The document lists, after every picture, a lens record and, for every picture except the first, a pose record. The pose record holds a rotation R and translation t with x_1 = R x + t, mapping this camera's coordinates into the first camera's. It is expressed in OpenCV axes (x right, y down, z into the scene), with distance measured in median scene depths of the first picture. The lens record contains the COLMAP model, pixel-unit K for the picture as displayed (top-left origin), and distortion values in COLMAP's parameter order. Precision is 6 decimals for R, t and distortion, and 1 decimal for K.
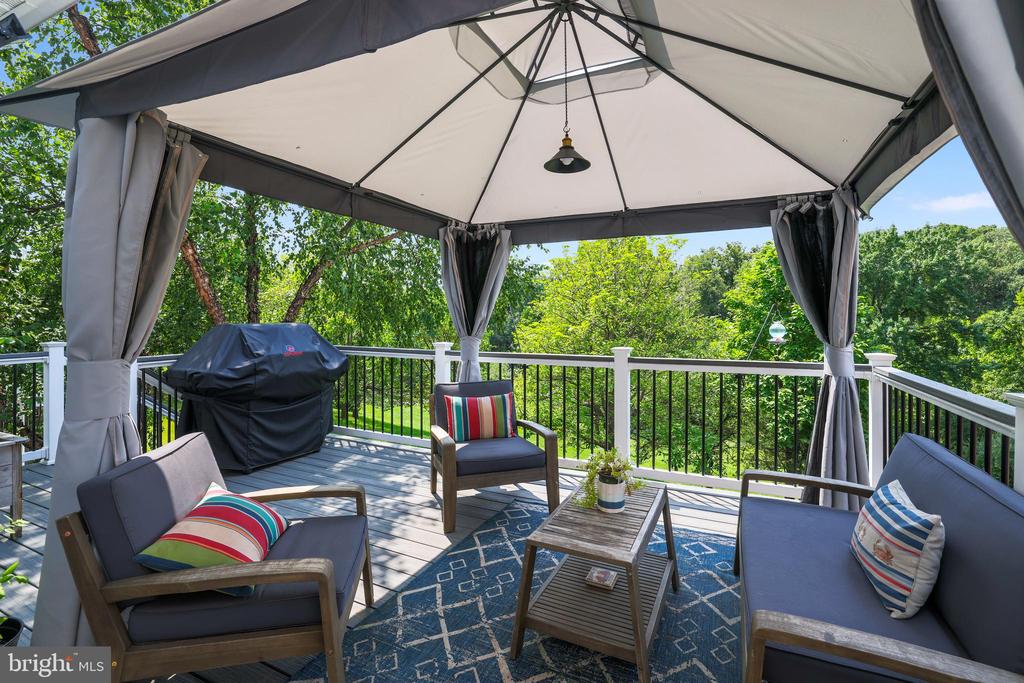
lens RADIAL K [[472.5, 0, 513.6], [0, 472.5, 324.3], [0, 0, 1]] dist [-0.029912, 0.001066]
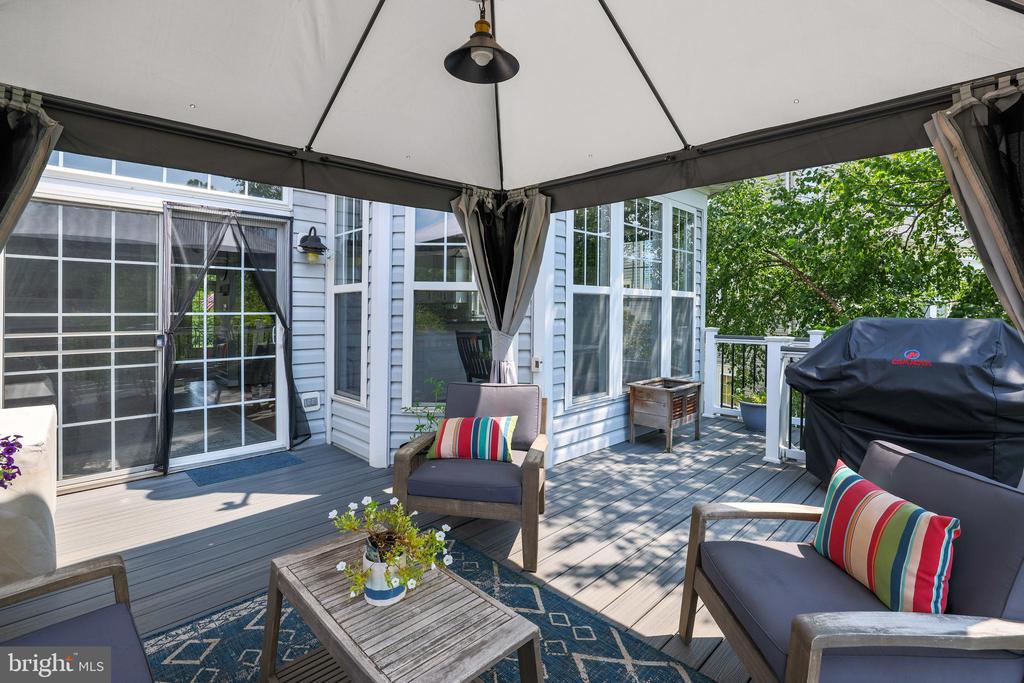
lens RADIAL K [[472.5, 0, 513.6], [0, 472.5, 324.3], [0, 0, 1]] dist [-0.029912, 0.001066]
pose [[-0.342121, 0.021121, -0.939418, 0.508461], [-0.015538, 0.999484, 0.028130, -0.003981], [0.939527, 0.024221, -0.341617, 0.939696]]
